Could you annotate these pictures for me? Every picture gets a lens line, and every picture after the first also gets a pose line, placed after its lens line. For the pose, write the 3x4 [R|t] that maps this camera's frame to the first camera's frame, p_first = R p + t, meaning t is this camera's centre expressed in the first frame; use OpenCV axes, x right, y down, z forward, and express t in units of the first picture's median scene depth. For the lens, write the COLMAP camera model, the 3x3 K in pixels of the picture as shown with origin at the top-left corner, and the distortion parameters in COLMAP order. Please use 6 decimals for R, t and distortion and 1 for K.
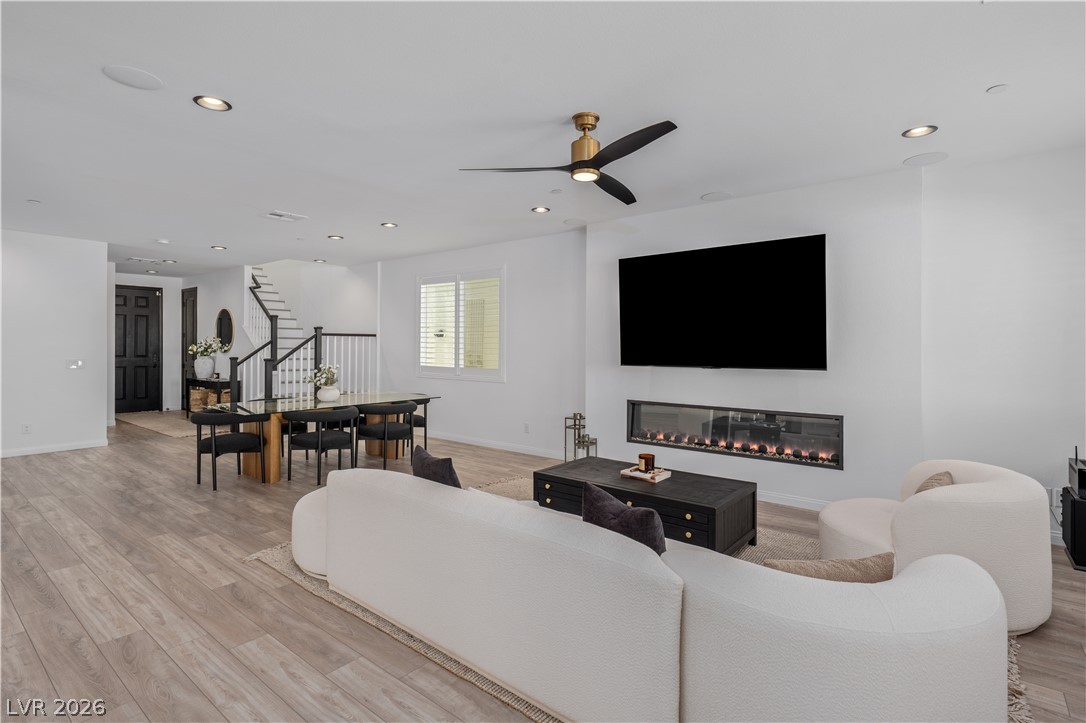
lens RADIAL K [[530.8, 0, 545.5], [0, 530.8, 344.2], [0, 0, 1]] dist [-0.003082, -0.000409]
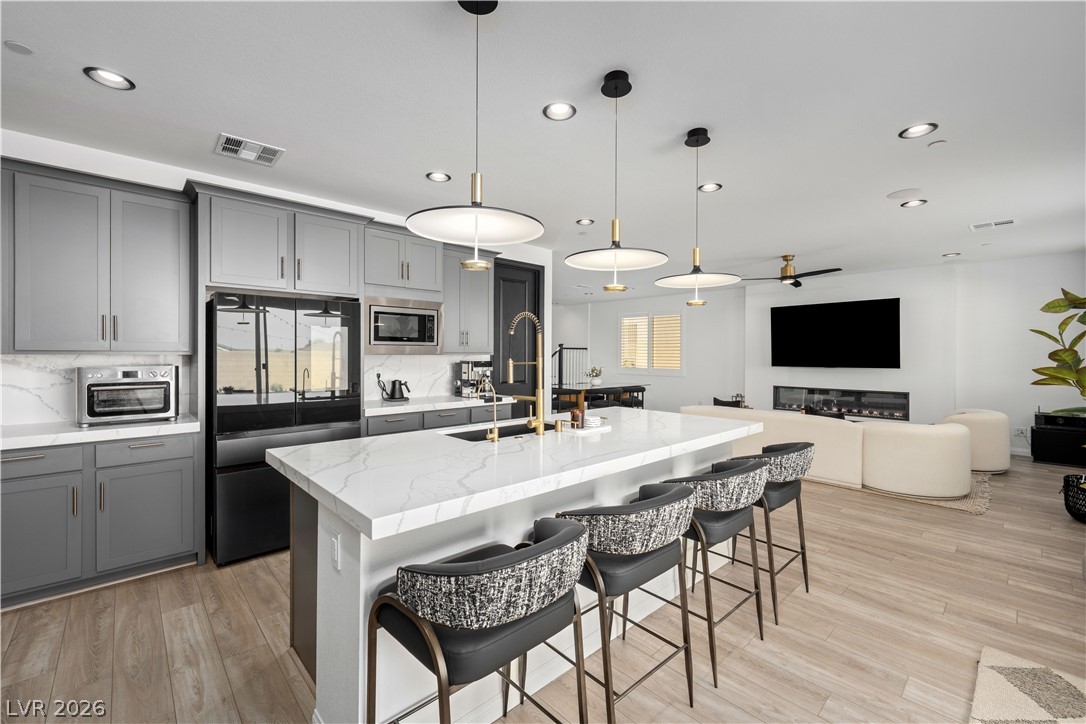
lens RADIAL K [[455.5, 0, 545.2], [0, 455.5, 357.2], [0, 0, 1]] dist [0.000072, 0.000028]
pose [[0.989010, 0.002134, -0.147835, -0.463434], [-0.001016, 0.999970, 0.007642, -0.002477], [0.147847, -0.007408, 0.988982, -0.765987]]
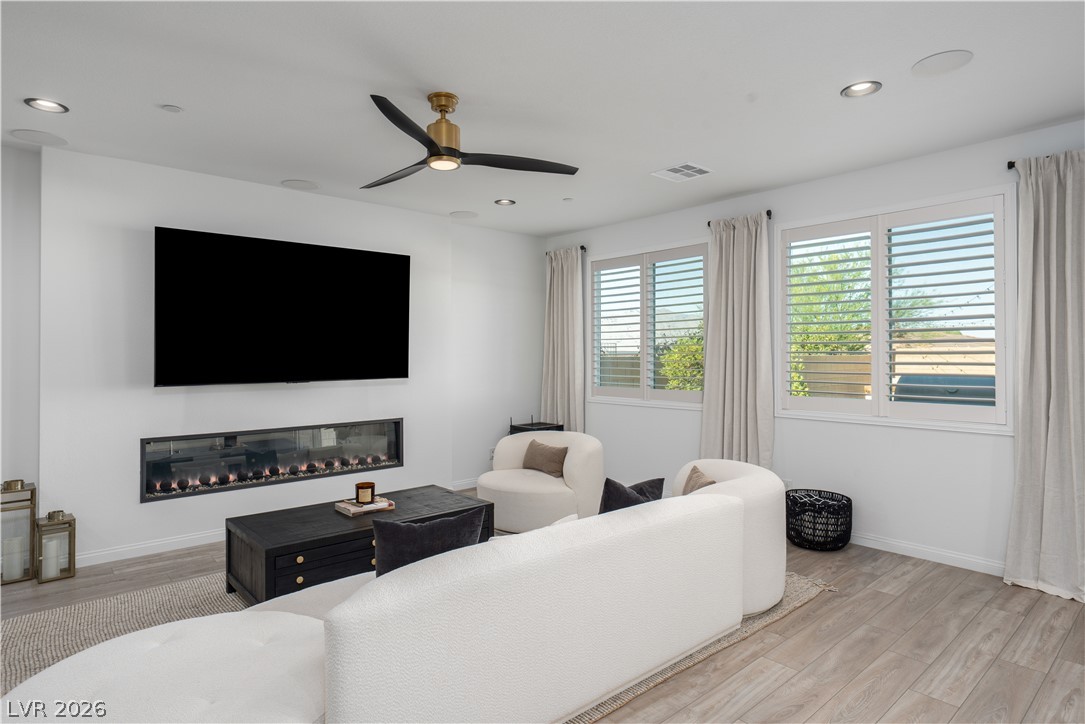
lens RADIAL K [[596.0, 0, 543.3], [0, 596.0, 349.7], [0, 0, 1]] dist [0.001694, 0.000517]
pose [[0.175941, 0.004642, 0.984390, -0.603137], [0.000846, 0.999988, -0.004867, -0.003412], [-0.984400, 0.001689, 0.175934, 0.460444]]
